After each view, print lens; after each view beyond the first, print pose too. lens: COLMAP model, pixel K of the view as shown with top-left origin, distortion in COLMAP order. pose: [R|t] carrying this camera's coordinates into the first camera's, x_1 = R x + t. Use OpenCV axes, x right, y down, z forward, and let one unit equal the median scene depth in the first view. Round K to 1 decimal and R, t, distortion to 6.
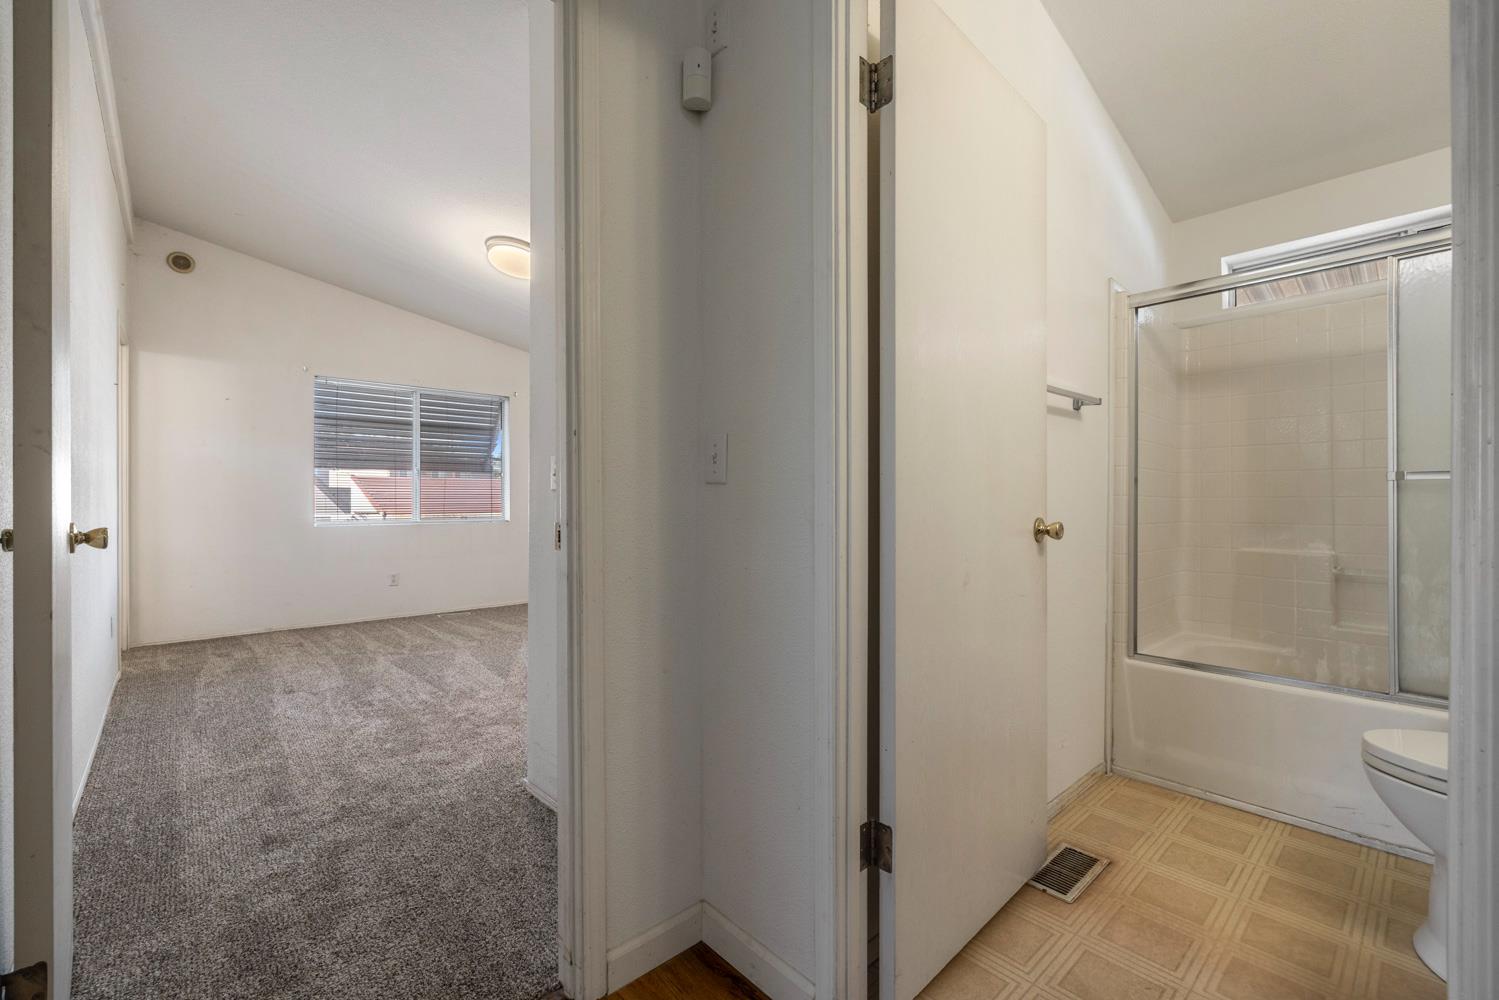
lens RADIAL K [[629.2, 0, 746.0], [0, 629.2, 498.8], [0, 0, 1]] dist [0.000644, -0.000009]
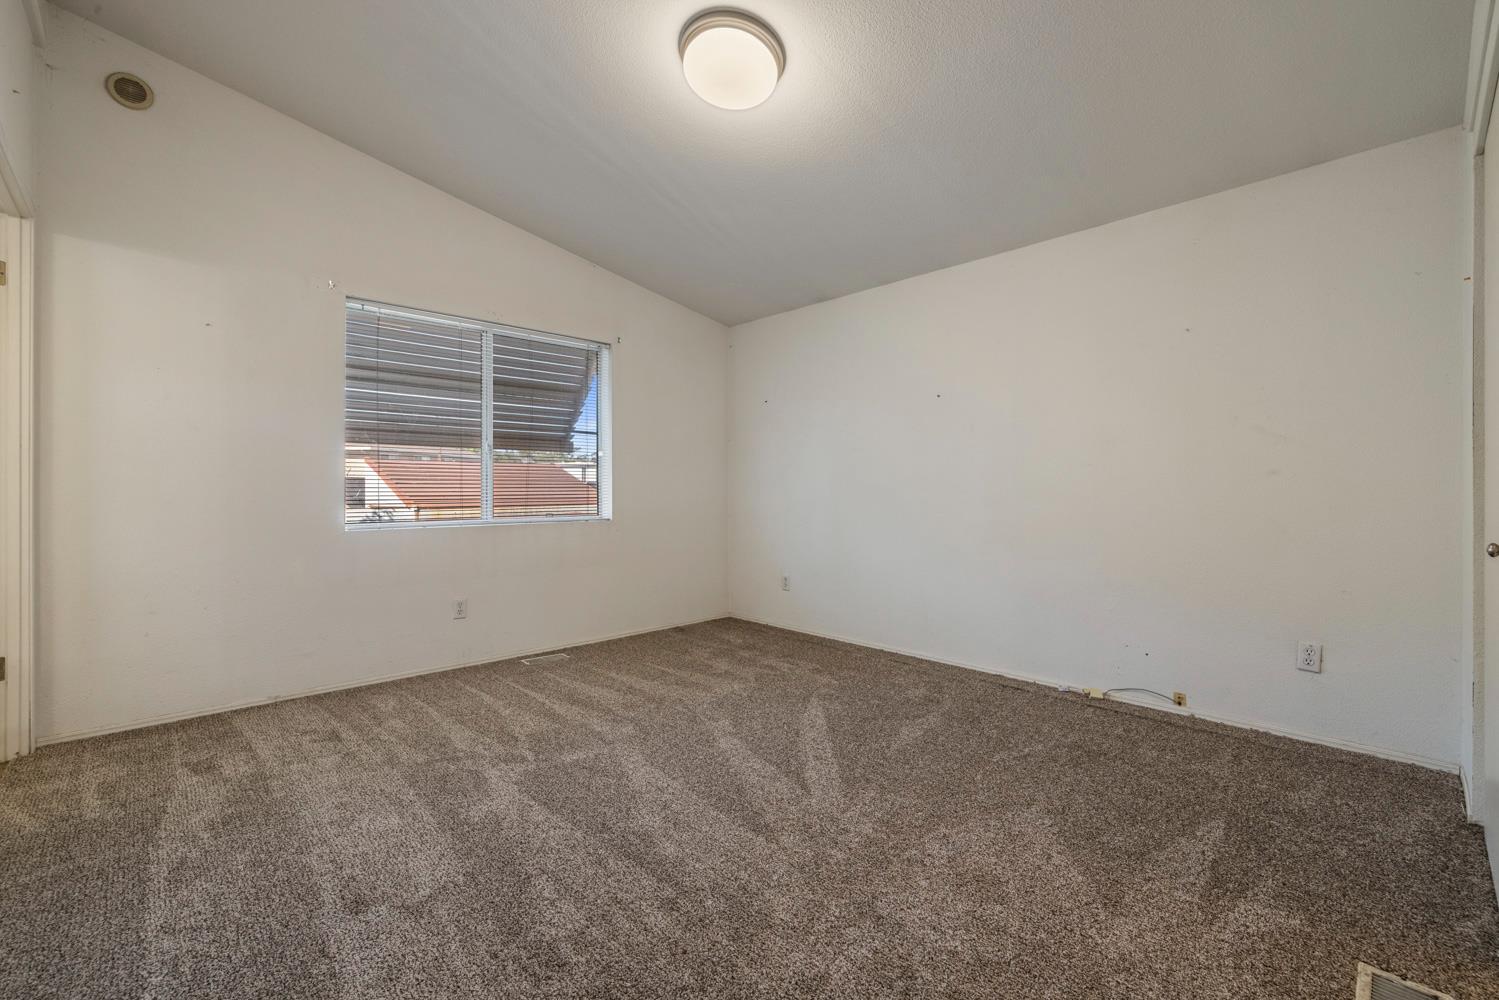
lens RADIAL K [[626.6, 0, 758.6], [0, 626.6, 491.5], [0, 0, 1]] dist [0.000769, 0.000045]
pose [[0.998998, -0.001389, 0.044727, -0.391645], [0.001062, 0.999973, 0.007328, -0.004658], [-0.044736, -0.007273, 0.998972, 0.458024]]
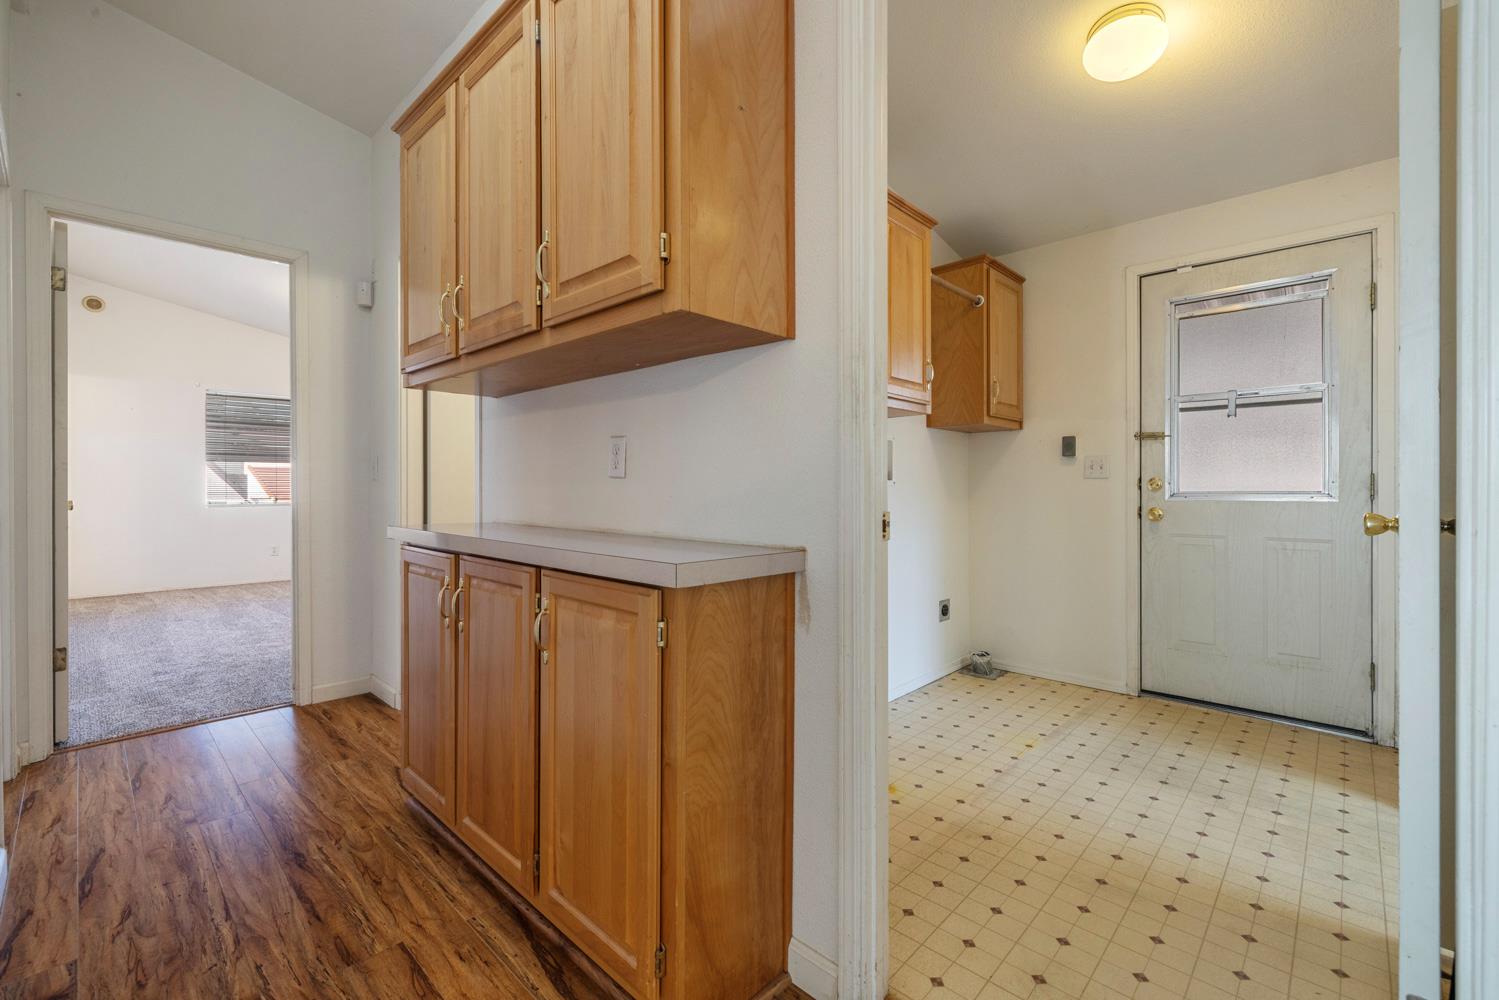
lens RADIAL K [[634.6, 0, 752.2], [0, 634.6, 490.8], [0, 0, 1]] dist [0.001674, 0.000543]
pose [[0.996192, -0.000265, 0.087188, 0.398067], [-0.000486, 0.999963, 0.008592, -0.001907], [-0.087187, -0.008601, 0.996155, -0.491813]]
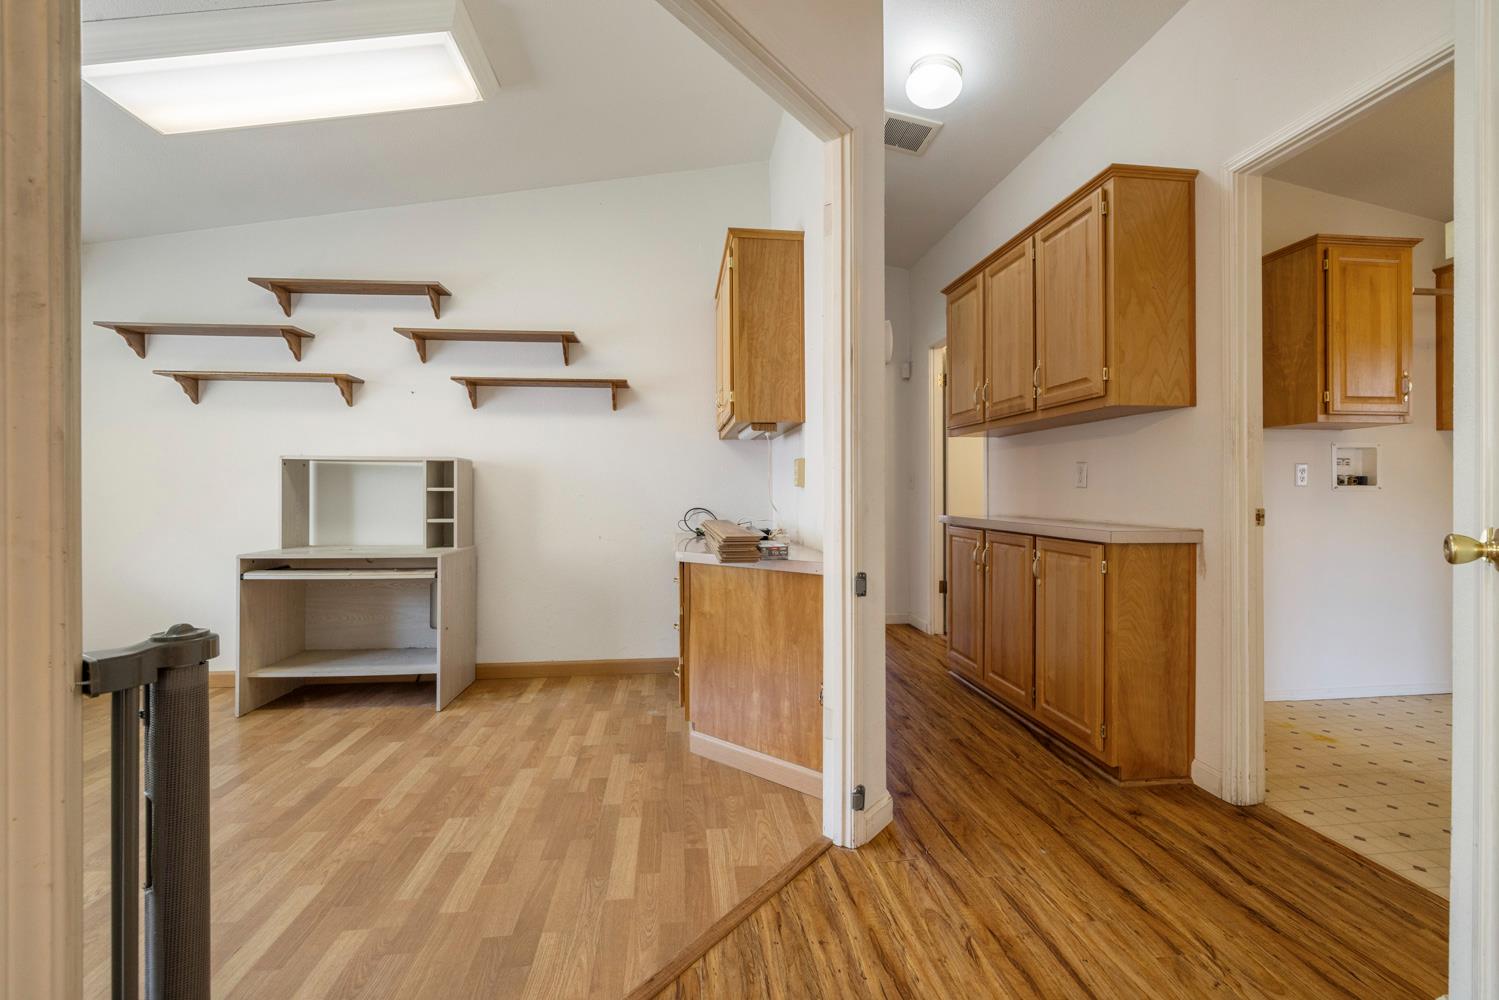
lens RADIAL K [[628.5, 0, 746.1], [0, 628.5, 491.0], [0, 0, 1]] dist [-0.000012, -0.000020]
pose [[0.813981, -0.002870, -0.580885, 0.454133], [0.003830, 0.999993, 0.000427, -0.005349], [0.580879, -0.002572, 0.813986, -0.890451]]
